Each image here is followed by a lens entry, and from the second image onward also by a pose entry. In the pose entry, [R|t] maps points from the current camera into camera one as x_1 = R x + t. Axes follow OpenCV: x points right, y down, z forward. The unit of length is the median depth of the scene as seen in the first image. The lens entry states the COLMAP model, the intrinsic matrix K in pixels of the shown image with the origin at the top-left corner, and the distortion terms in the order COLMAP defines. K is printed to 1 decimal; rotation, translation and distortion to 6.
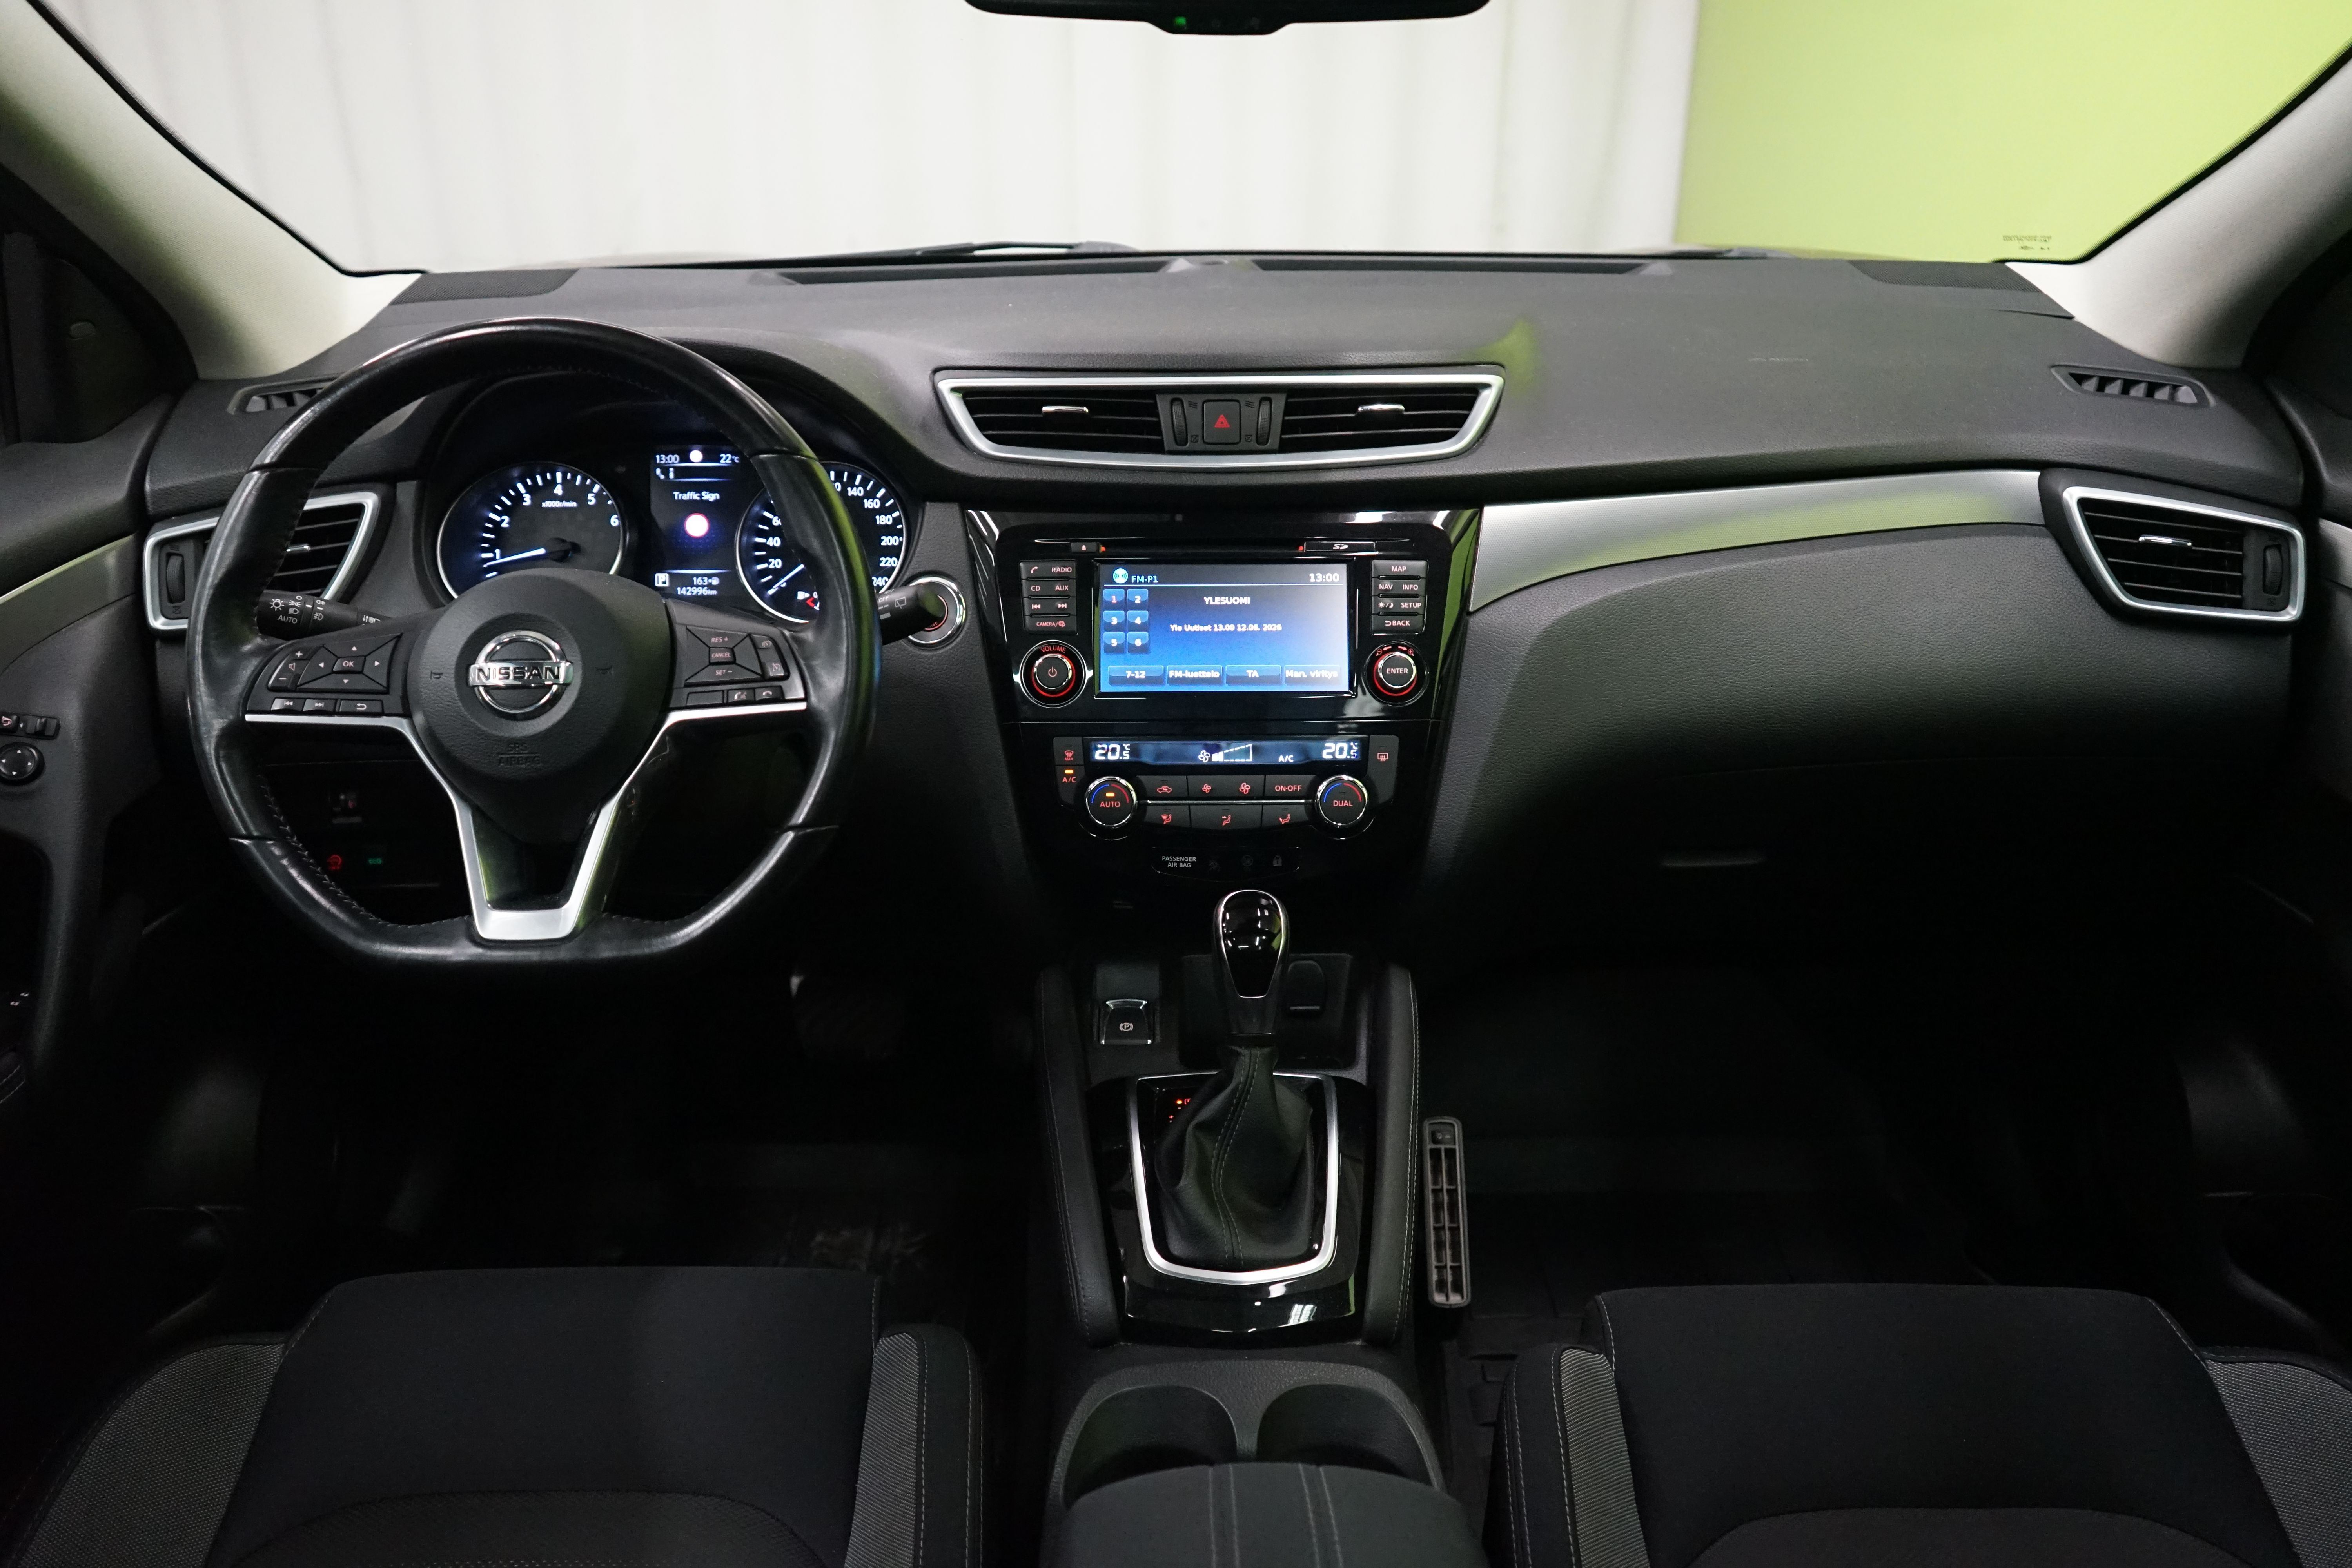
lens RADIAL K [[1894.2, 0, 1177.2], [0, 1894.2, 780.9], [0, 0, 1]] dist [-0.001199, 0.003118]
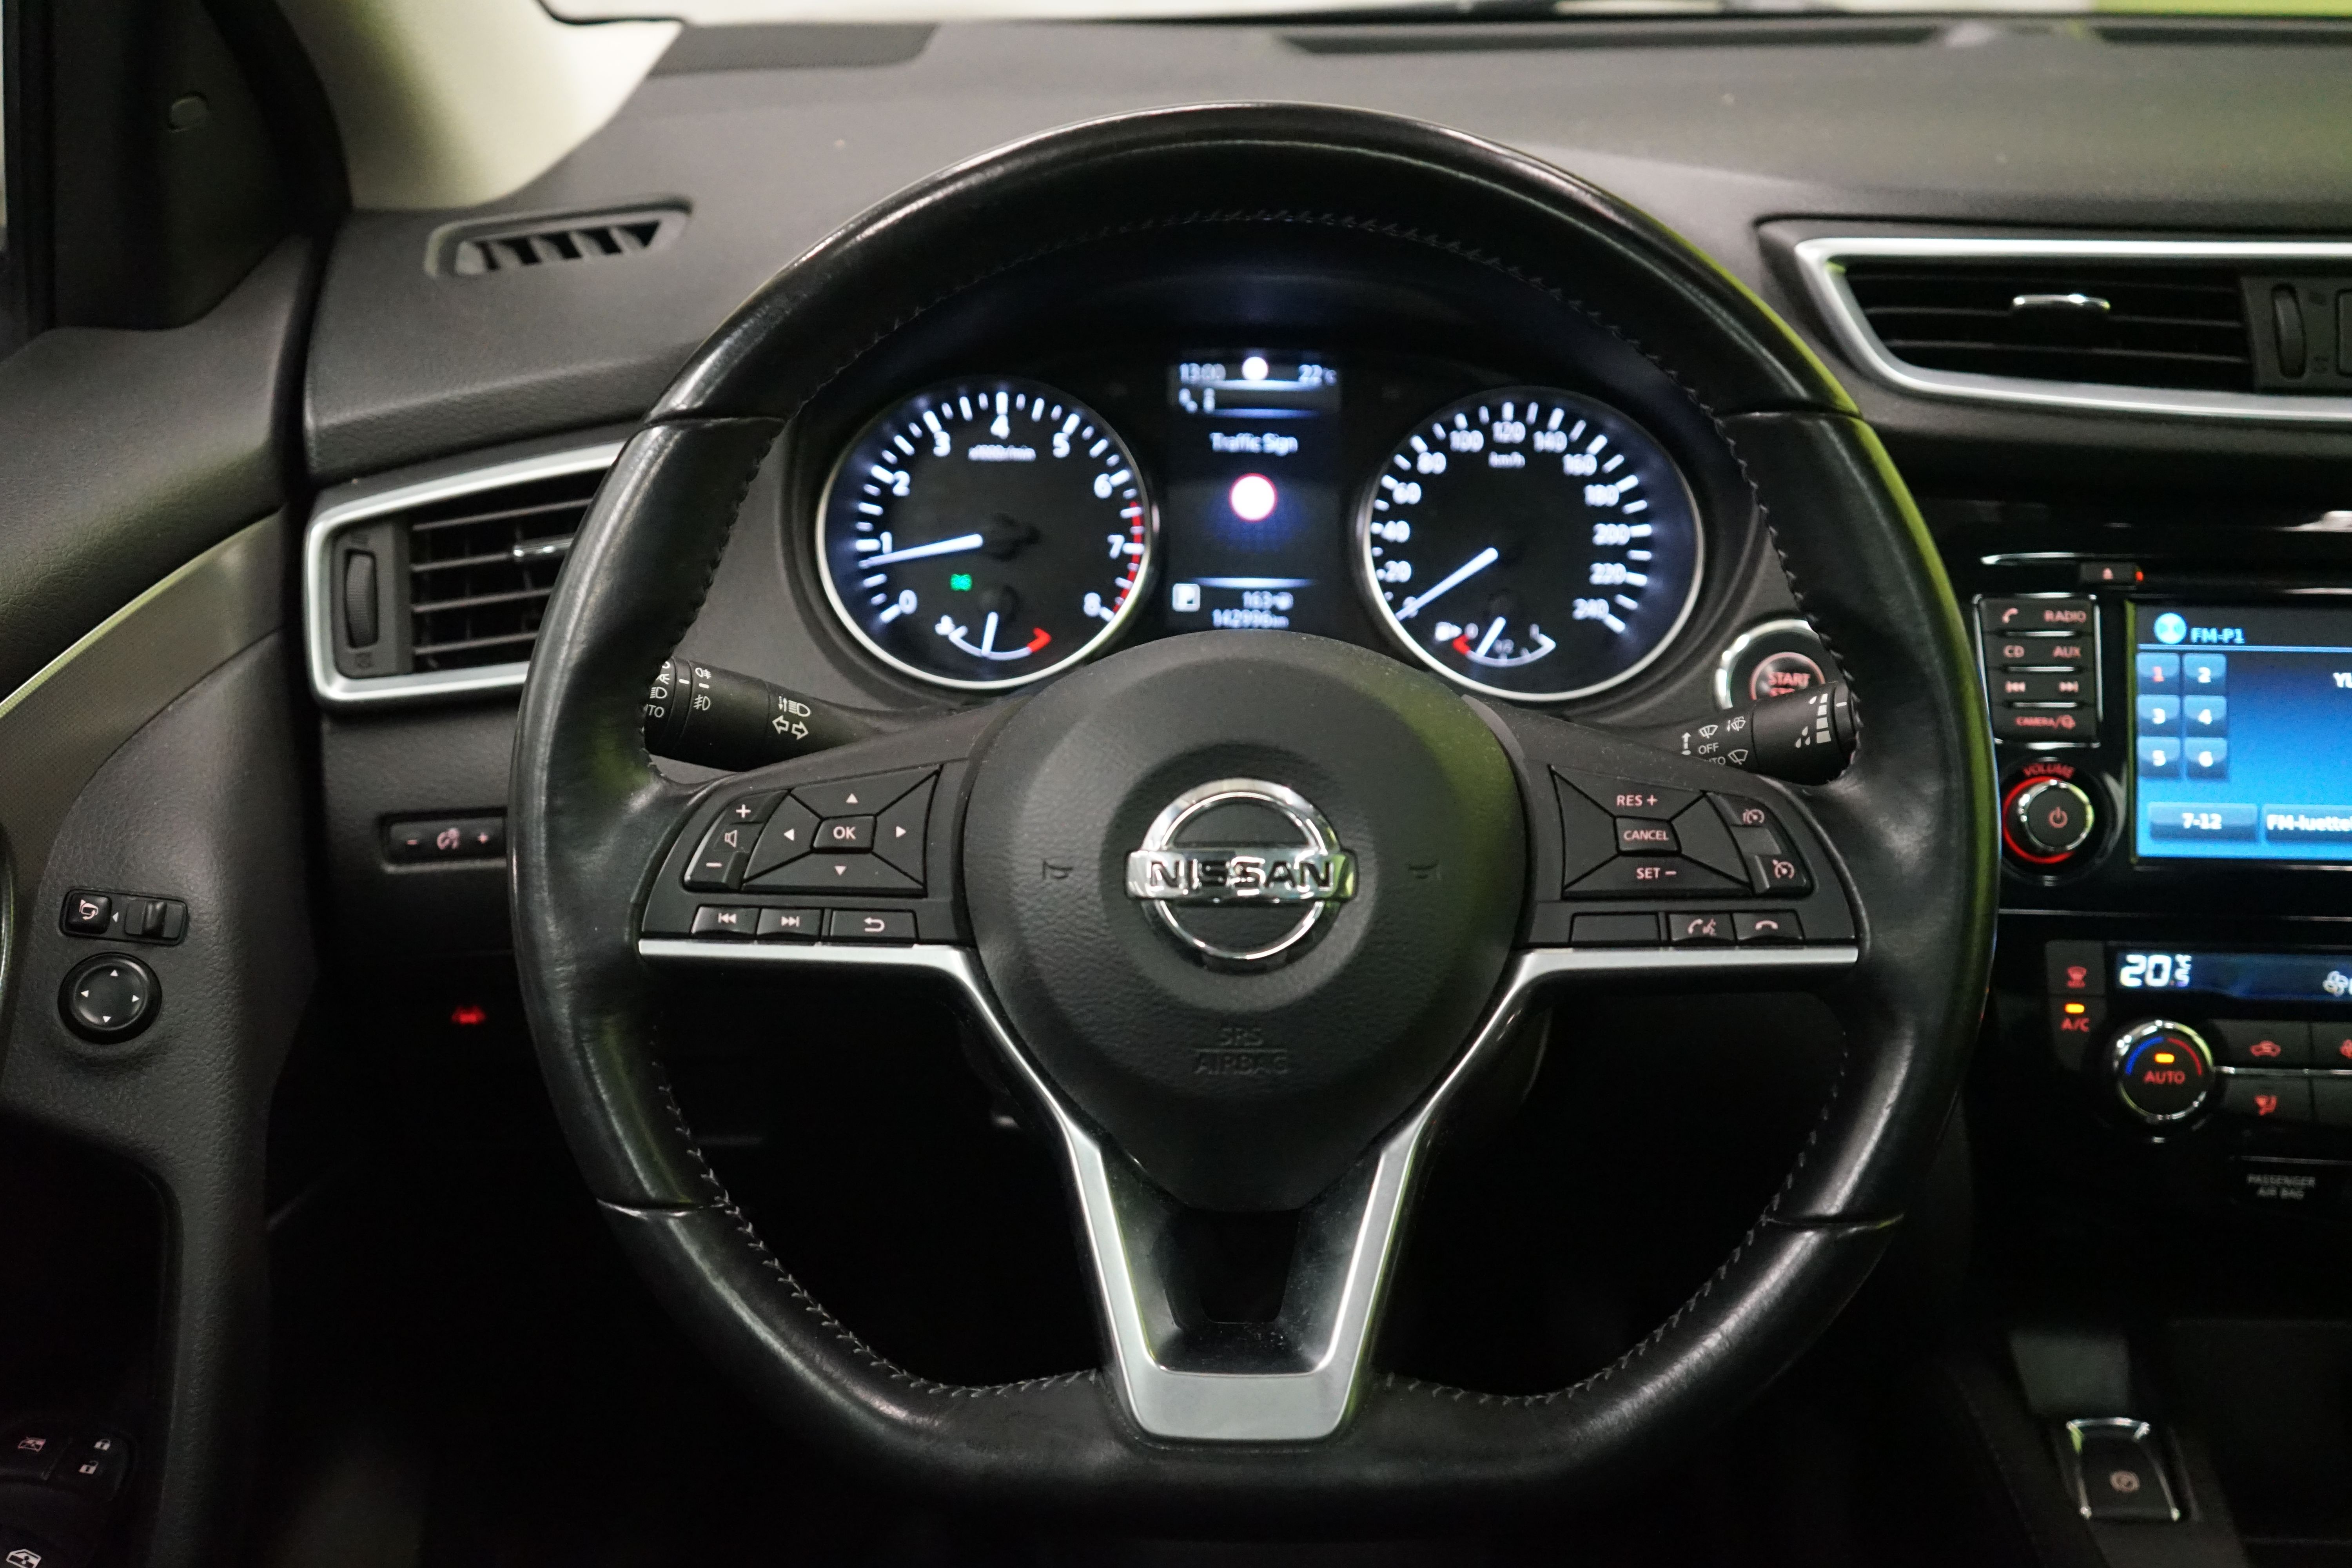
lens RADIAL K [[2440.6, 0, 1174.8], [0, 2440.6, 787.3], [0, 0, 1]] dist [0.013582, 0.000000]
pose [[0.999714, 0.021517, -0.010450, -0.294917], [-0.021242, 0.999443, 0.025748, -0.076662], [0.010998, -0.025518, 0.999614, 0.329305]]
